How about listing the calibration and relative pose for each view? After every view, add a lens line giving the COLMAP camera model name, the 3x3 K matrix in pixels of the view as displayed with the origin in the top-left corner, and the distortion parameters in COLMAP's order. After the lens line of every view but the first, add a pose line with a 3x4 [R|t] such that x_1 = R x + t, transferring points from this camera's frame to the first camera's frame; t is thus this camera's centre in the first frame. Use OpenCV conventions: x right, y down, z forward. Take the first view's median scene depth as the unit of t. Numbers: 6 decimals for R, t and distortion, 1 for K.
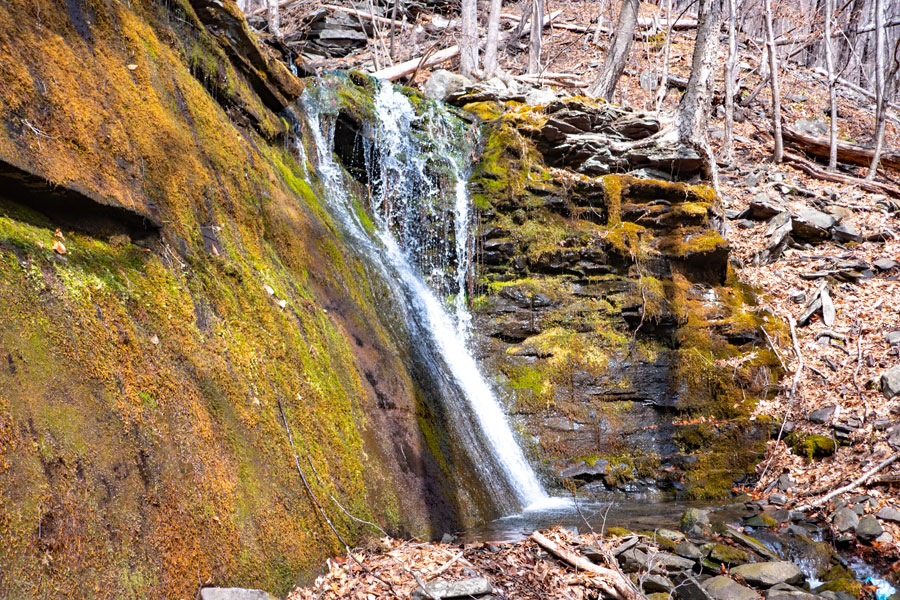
lens RADIAL K [[882.1, 0, 449.2], [0, 882.1, 298.4], [0, 0, 1]] dist [0.001784, 0.000000]
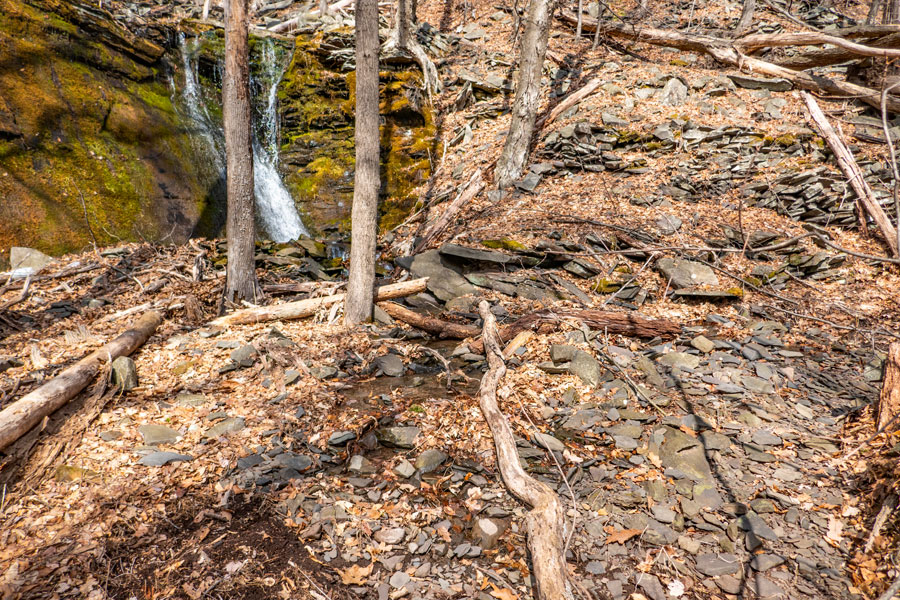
lens RADIAL K [[650.5, 0, 447.9], [0, 650.5, 294.9], [0, 0, 1]] dist [-0.008857, 0.006984]
pose [[0.975568, -0.033756, -0.217088, 0.693201], [0.082380, 0.972234, 0.219032, 0.036632], [0.203667, -0.231565, 0.951261, -0.394849]]
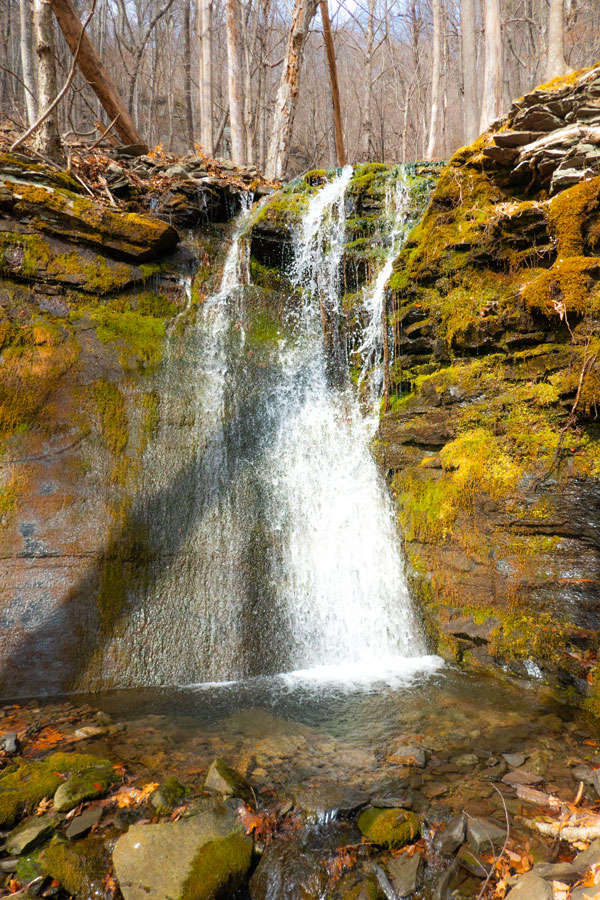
lens RADIAL K [[650.5, 0, 301.3], [0, 650.5, 450.6], [0, 0, 1]] dist [-0.008857, 0.006984]
pose [[0.566780, -0.017340, -0.823687, 0.483687], [0.134213, 0.988366, 0.071545, -0.007929], [0.812864, -0.151099, 0.562513, 0.561546]]
